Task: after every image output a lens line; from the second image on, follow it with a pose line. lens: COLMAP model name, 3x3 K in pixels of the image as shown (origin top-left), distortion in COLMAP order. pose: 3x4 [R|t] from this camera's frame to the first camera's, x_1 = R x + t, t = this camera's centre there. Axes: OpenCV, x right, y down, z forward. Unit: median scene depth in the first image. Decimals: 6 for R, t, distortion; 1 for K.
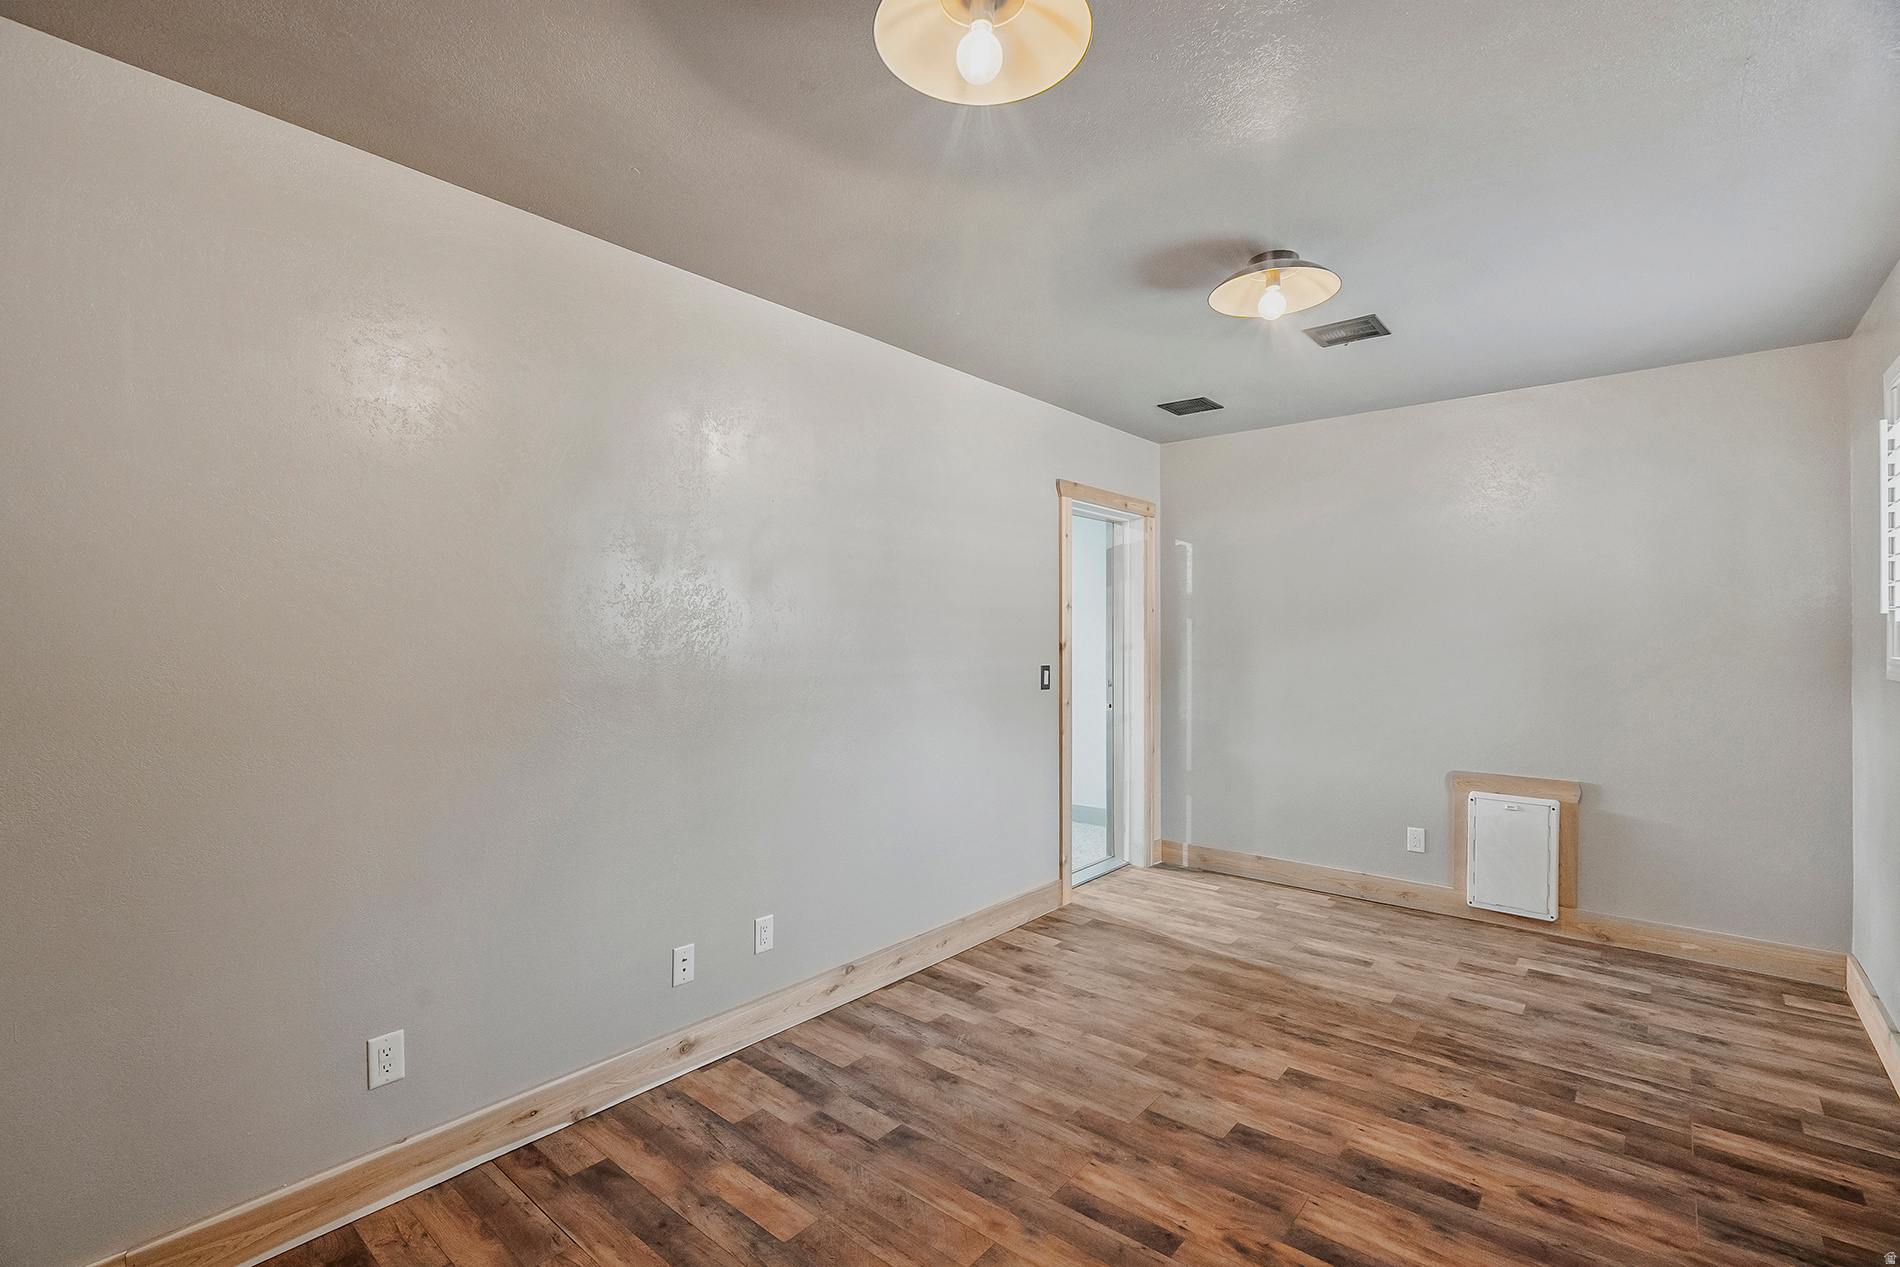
lens RADIAL K [[853.7, 0, 944.9], [0, 853.7, 643.1], [0, 0, 1]] dist [-0.003554, 0.000667]
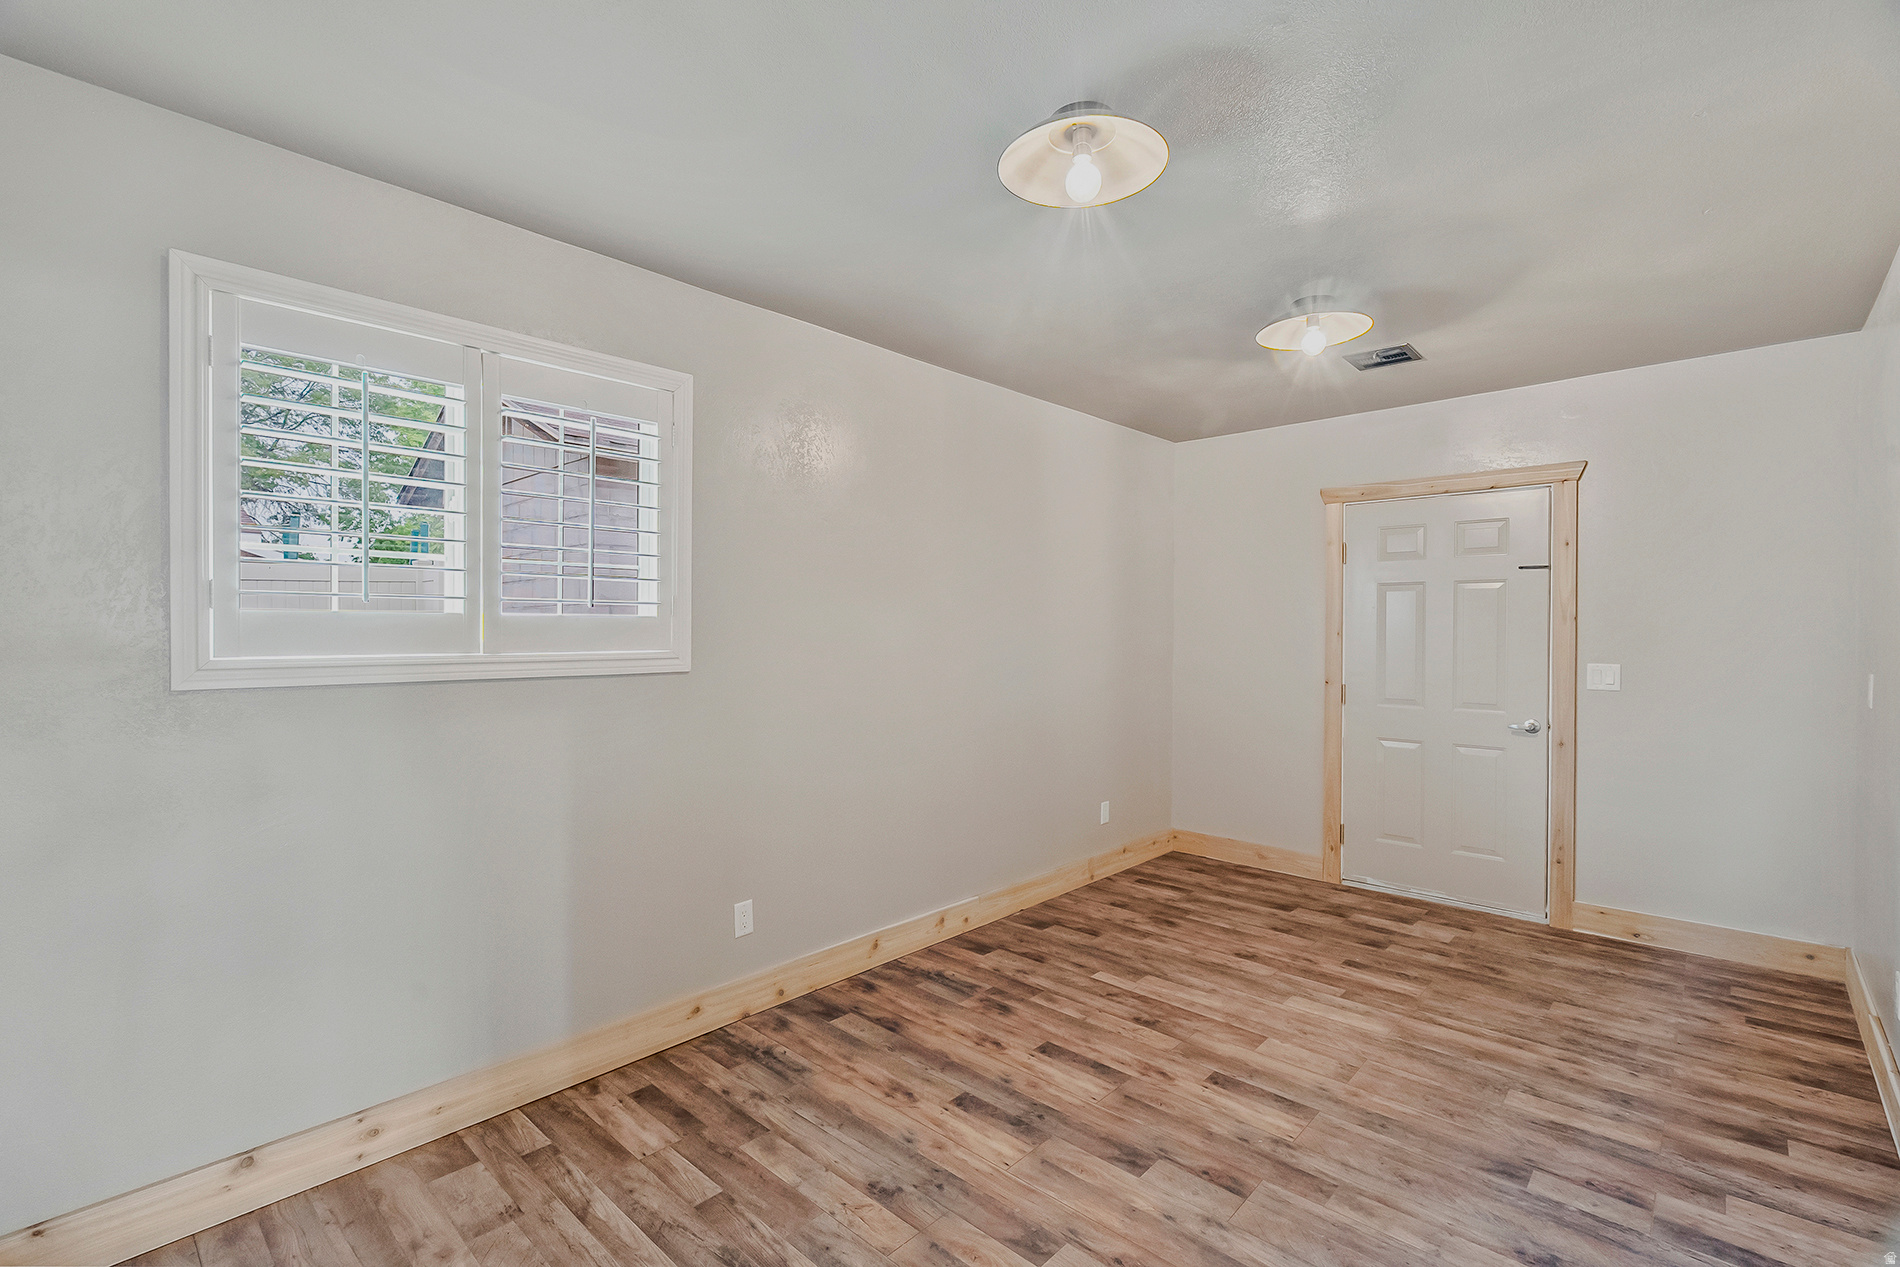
lens RADIAL K [[853.7, 0, 944.9], [0, 853.7, 643.1], [0, 0, 1]] dist [-0.003554, 0.000667]
pose [[-0.999122, -0.001731, 0.041860, 0.533260], [-0.000677, 0.999683, 0.025181, -0.017511], [-0.041890, 0.025131, -0.998806, 1.969504]]
